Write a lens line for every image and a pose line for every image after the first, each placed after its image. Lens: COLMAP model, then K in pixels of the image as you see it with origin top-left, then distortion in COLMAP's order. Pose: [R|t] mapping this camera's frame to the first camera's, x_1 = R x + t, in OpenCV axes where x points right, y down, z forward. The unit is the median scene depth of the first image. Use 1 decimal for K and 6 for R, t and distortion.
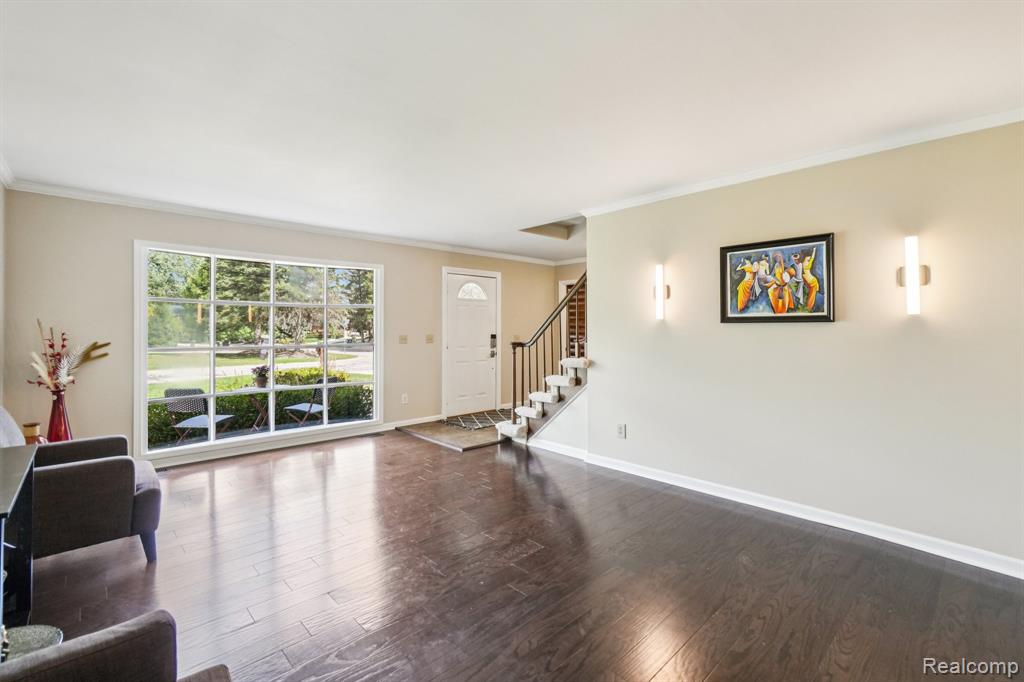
lens RADIAL K [[453.5, 0, 511.3], [0, 453.5, 331.9], [0, 0, 1]] dist [-0.000612, 0.000069]
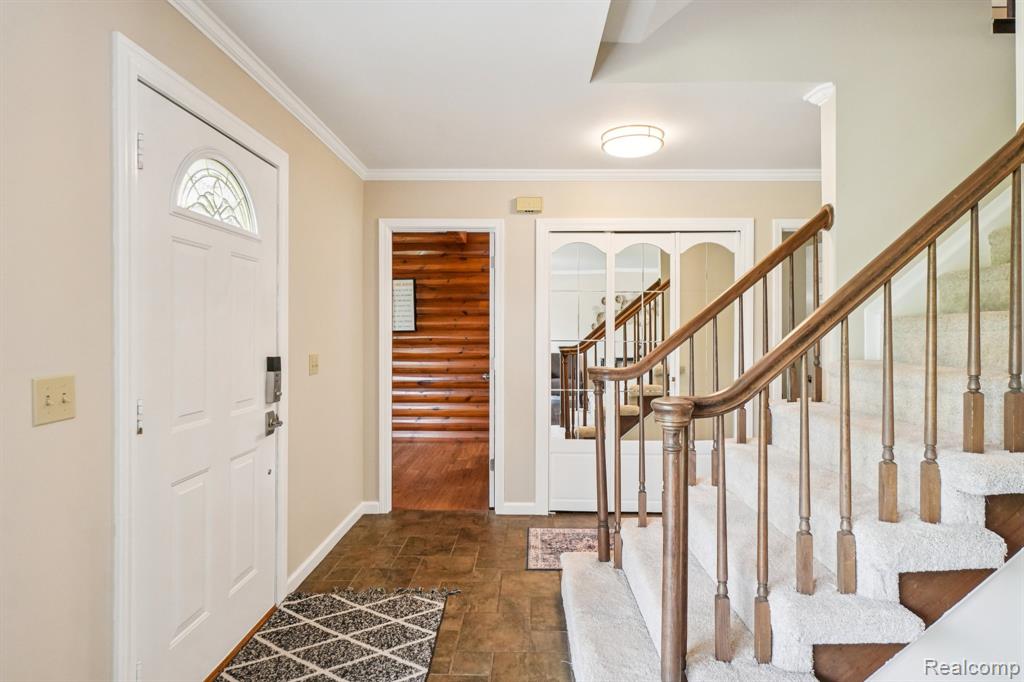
lens RADIAL K [[550.1, 0, 513.7], [0, 550.1, 338.8], [0, 0, 1]] dist [0.000936, 0.000061]
pose [[0.699010, -0.009731, 0.715046, -0.186784], [0.009314, 0.999946, 0.004502, -0.006128], [-0.715052, 0.003513, 0.699063, 0.637114]]
